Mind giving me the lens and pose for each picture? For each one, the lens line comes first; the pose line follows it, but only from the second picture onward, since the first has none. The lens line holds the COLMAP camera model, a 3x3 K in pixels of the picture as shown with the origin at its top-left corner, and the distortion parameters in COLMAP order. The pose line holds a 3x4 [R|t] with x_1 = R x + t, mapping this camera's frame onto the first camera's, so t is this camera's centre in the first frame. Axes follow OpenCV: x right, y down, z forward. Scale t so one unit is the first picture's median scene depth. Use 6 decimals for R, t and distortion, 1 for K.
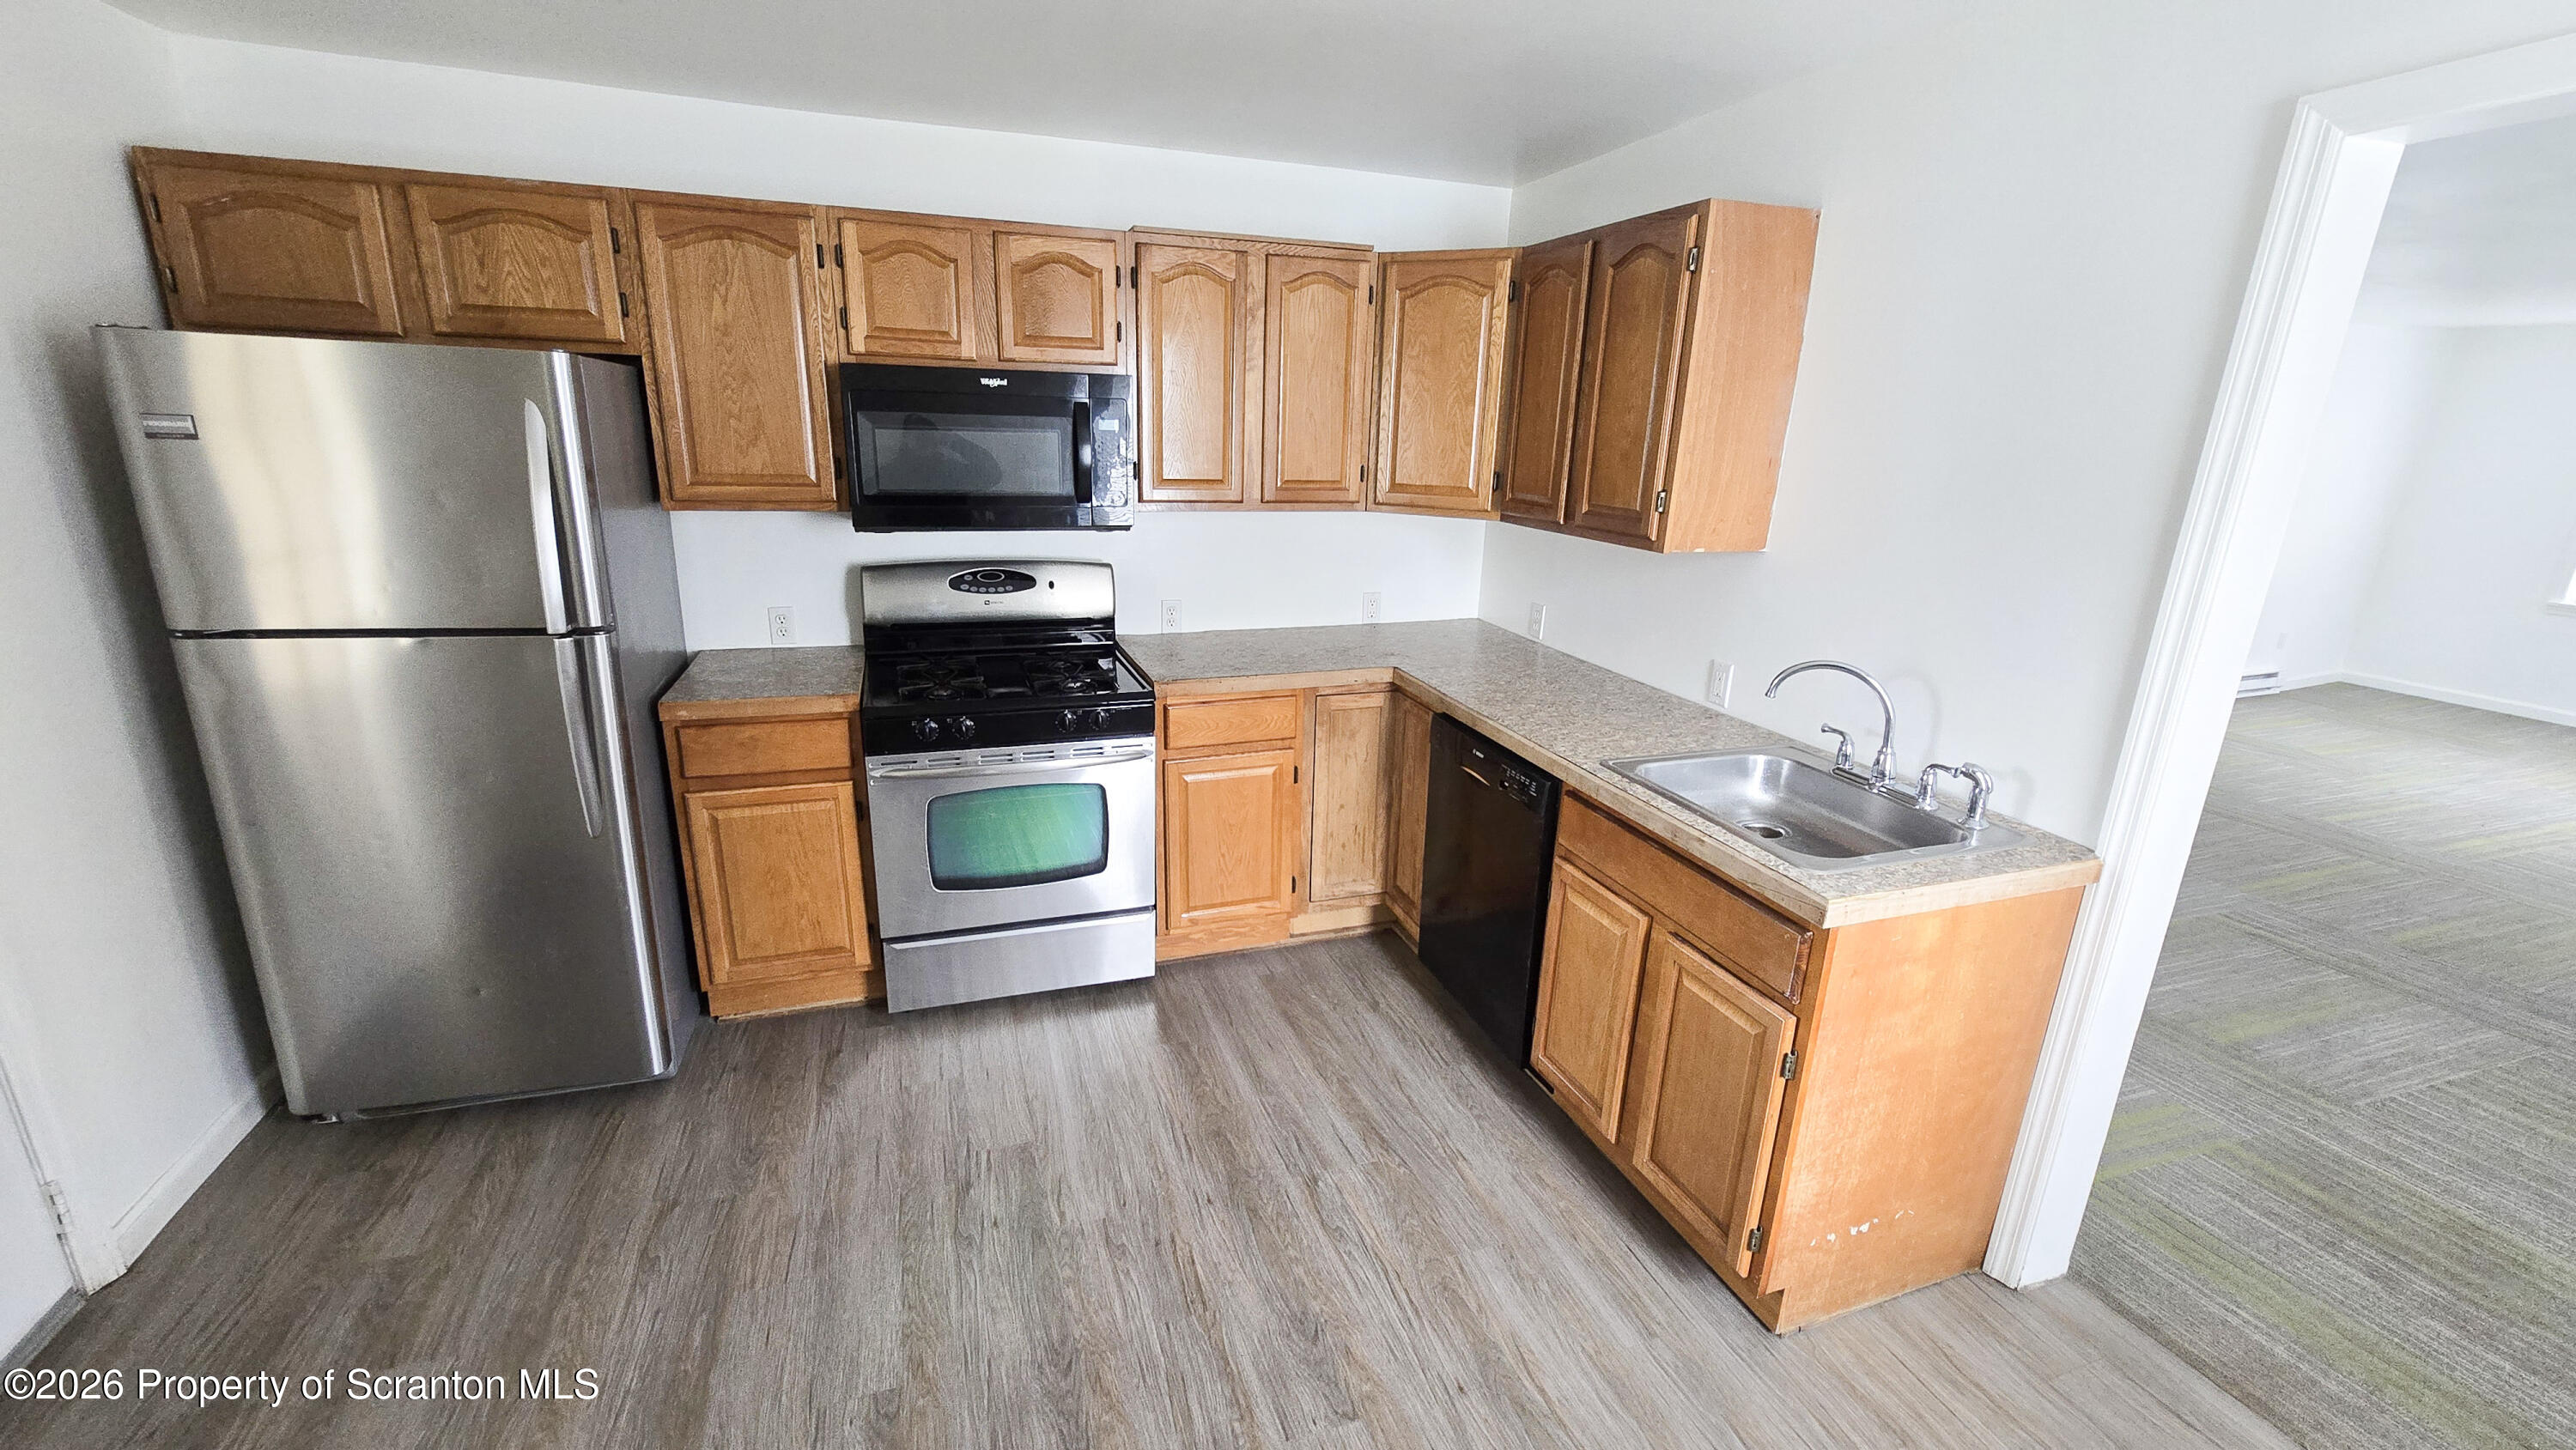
lens RADIAL K [[1044.2, 0, 1269.4], [0, 1044.2, 735.9], [0, 0, 1]] dist [-0.000846, 0.000029]
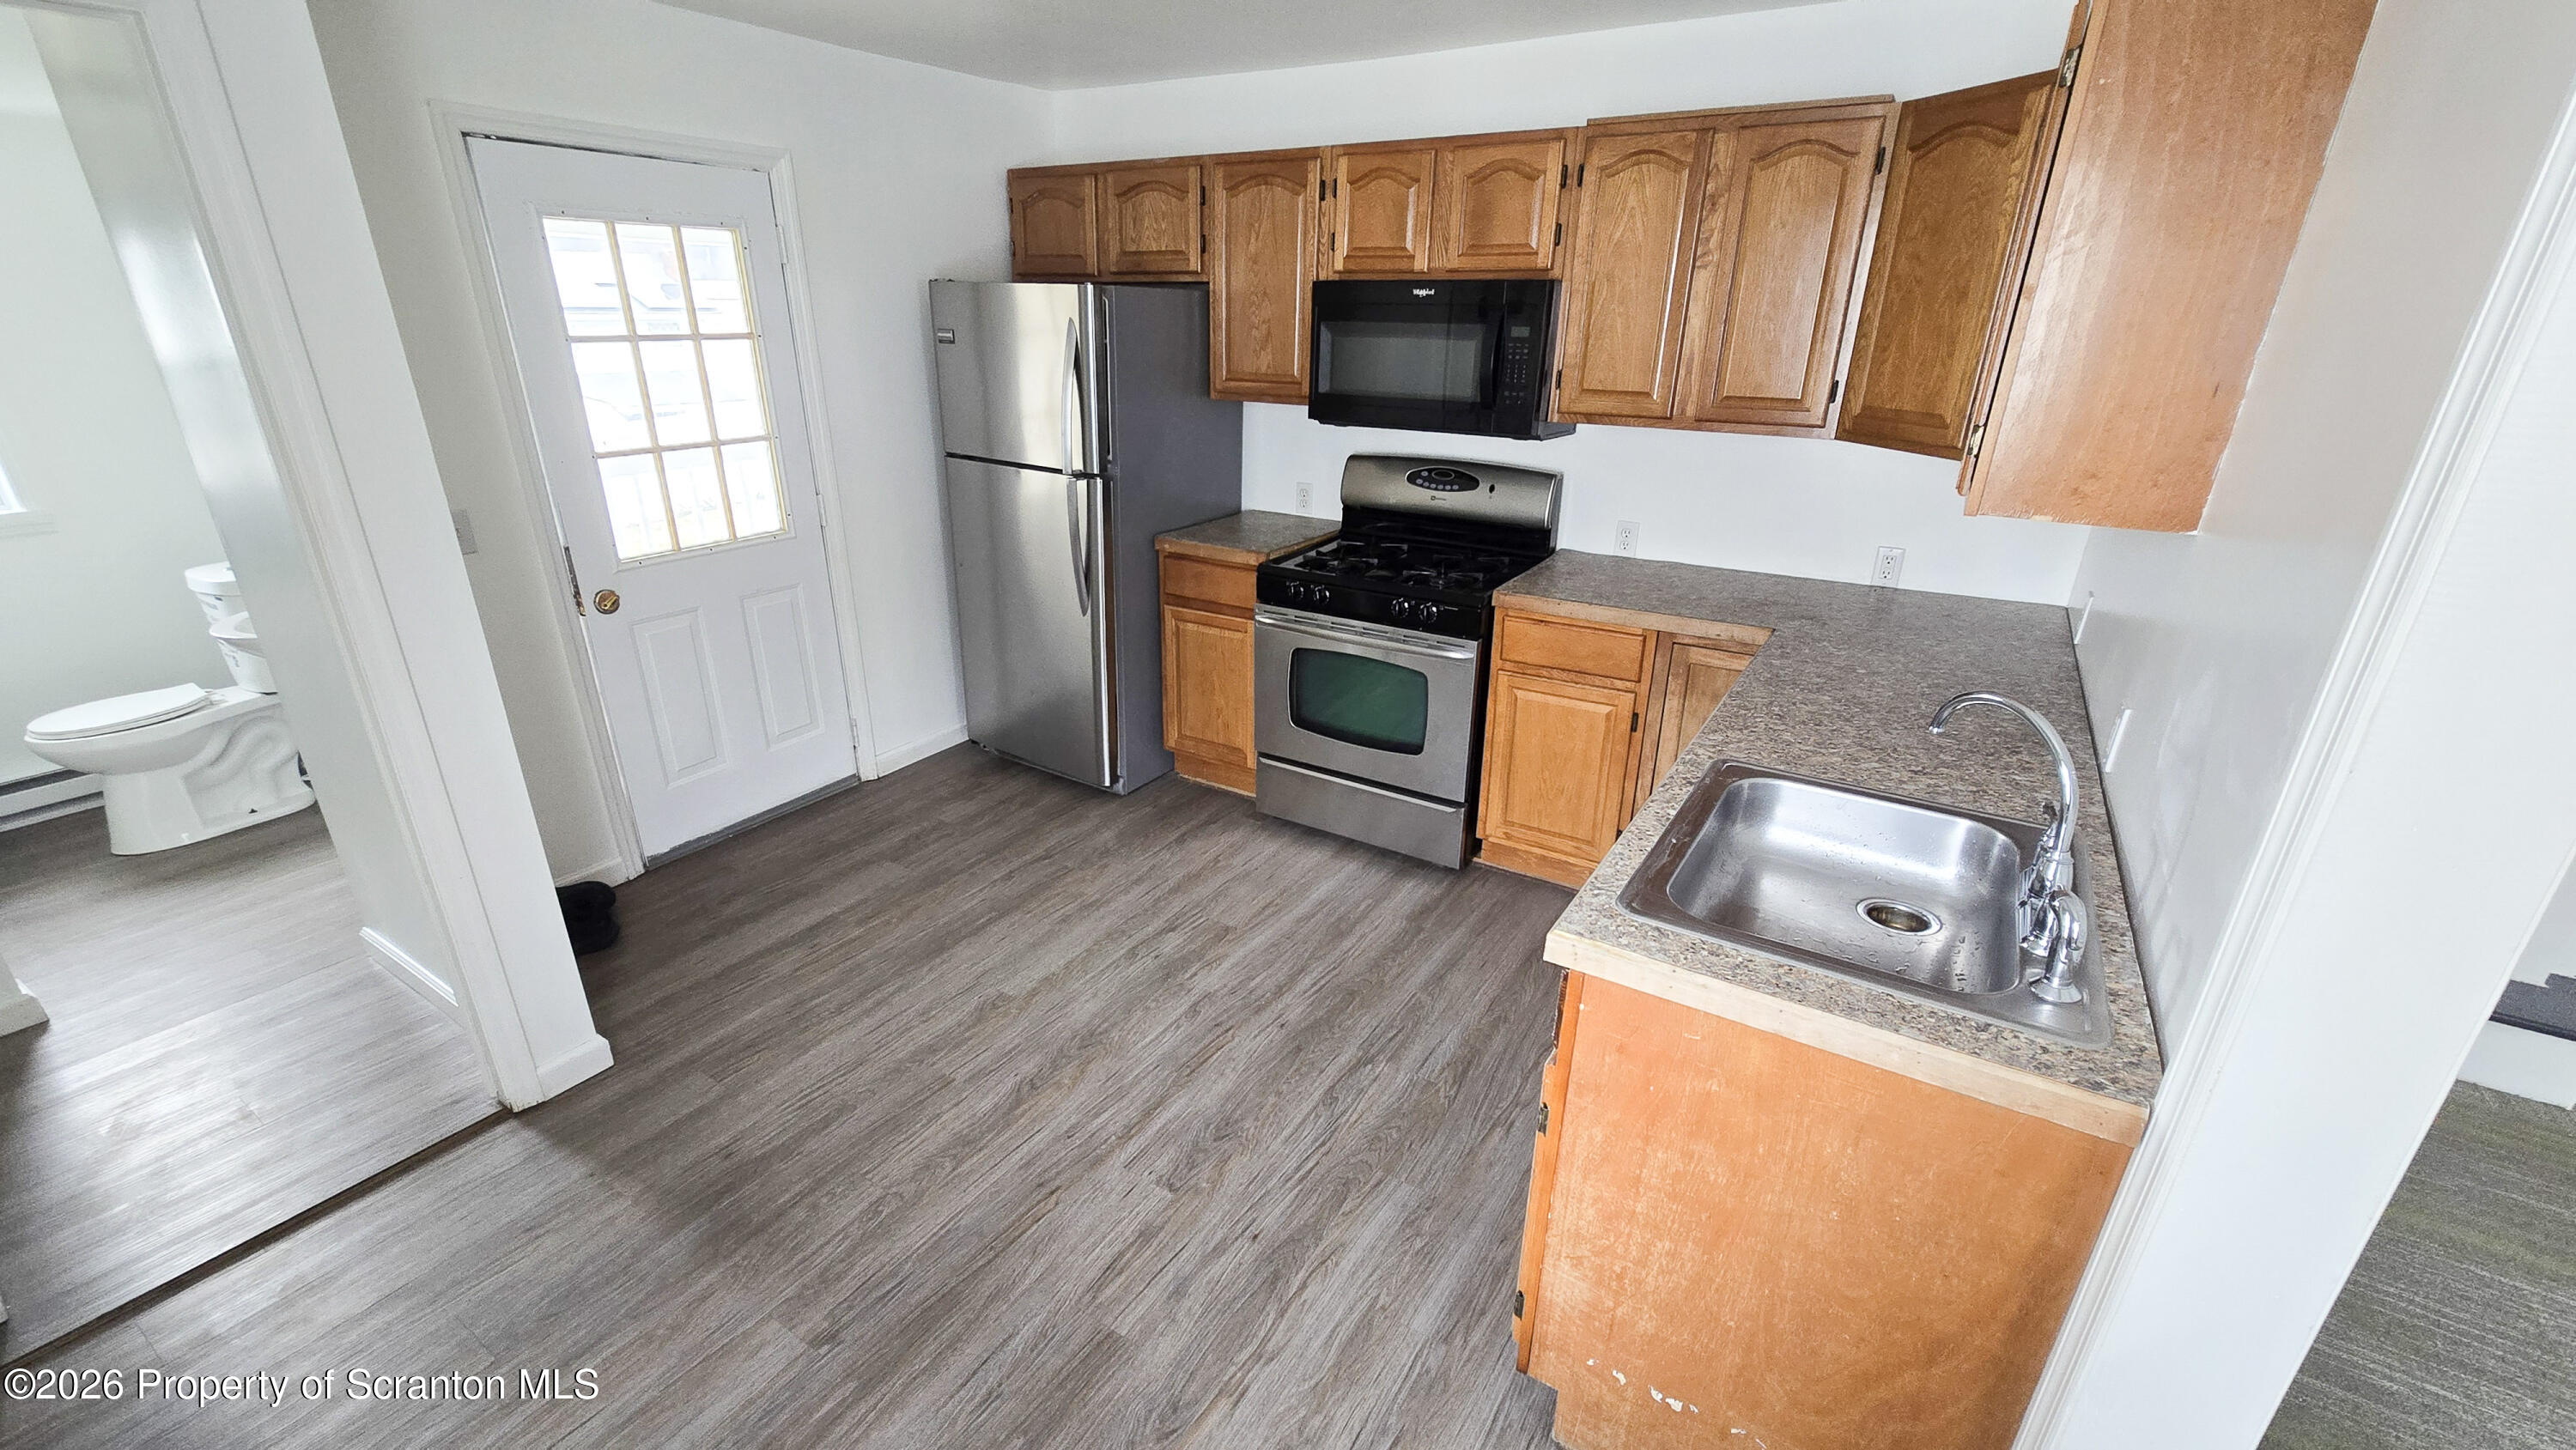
lens RADIAL K [[1044.2, 0, 1269.4], [0, 1044.2, 735.9], [0, 0, 1]] dist [-0.000846, 0.000029]
pose [[0.630865, 0.274287, -0.725794, 0.583767], [-0.217531, 0.960440, 0.173883, -0.048886], [0.744775, 0.048186, 0.665573, 0.179643]]
